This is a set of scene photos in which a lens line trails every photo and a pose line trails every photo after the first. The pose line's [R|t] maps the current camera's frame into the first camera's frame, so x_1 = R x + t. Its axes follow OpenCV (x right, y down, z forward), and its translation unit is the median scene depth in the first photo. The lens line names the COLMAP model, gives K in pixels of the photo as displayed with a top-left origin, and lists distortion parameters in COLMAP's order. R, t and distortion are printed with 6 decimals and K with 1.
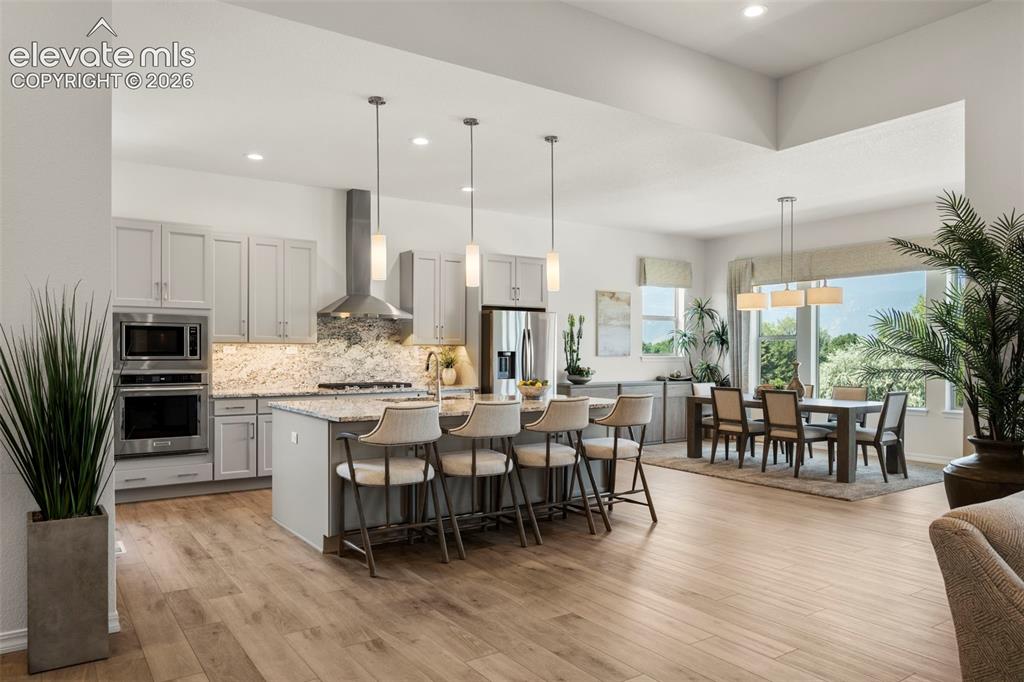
lens RADIAL K [[705.2, 0, 510.4], [0, 705.2, 372.8], [0, 0, 1]] dist [0.000405, 0.000442]
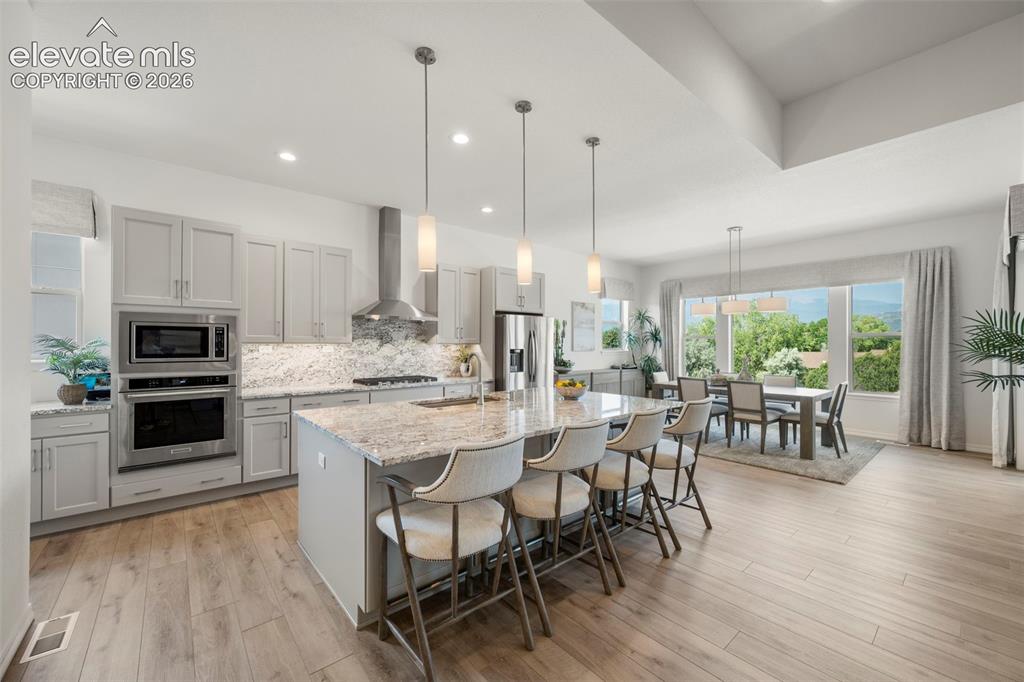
lens RADIAL K [[406.0, 0, 512.0], [0, 406.0, 348.9], [0, 0, 1]] dist [-0.000058, -0.000071]
pose [[0.994584, -0.002123, 0.103912, -0.093743], [0.003844, 0.999859, -0.016363, -0.021362], [-0.103863, 0.016674, 0.994452, 0.351787]]
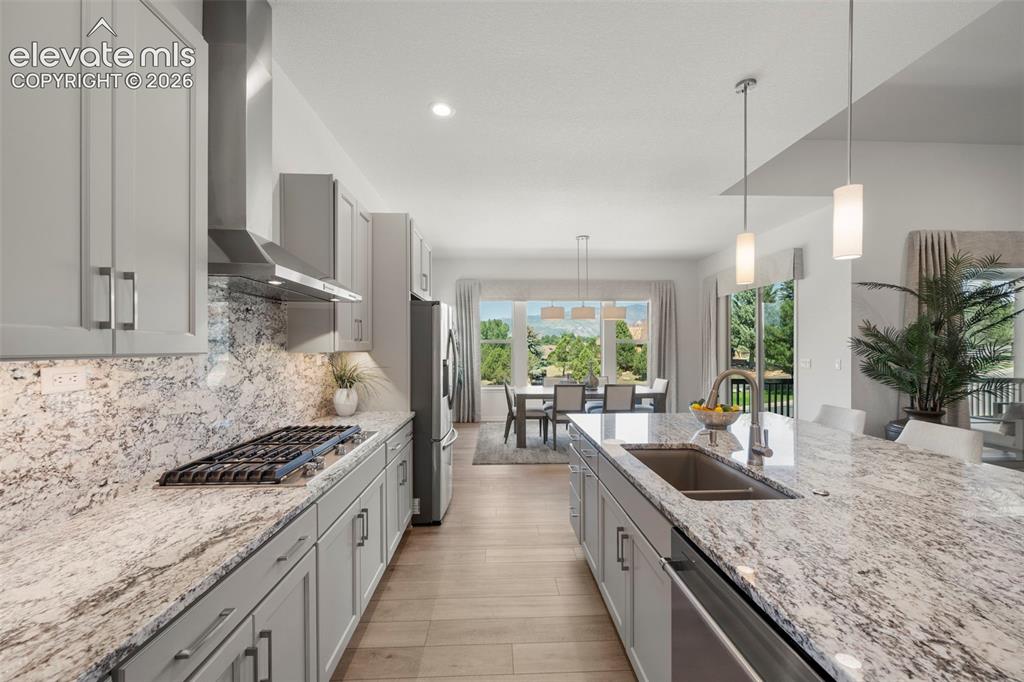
lens RADIAL K [[413.5, 0, 513.0], [0, 413.5, 344.9], [0, 0, 1]] dist [-0.001233, -0.000260]
pose [[0.528321, 0.001548, 0.849043, -0.366932], [0.025174, 0.999530, -0.017487, -0.039474], [-0.848671, 0.030613, 0.528034, 0.787756]]
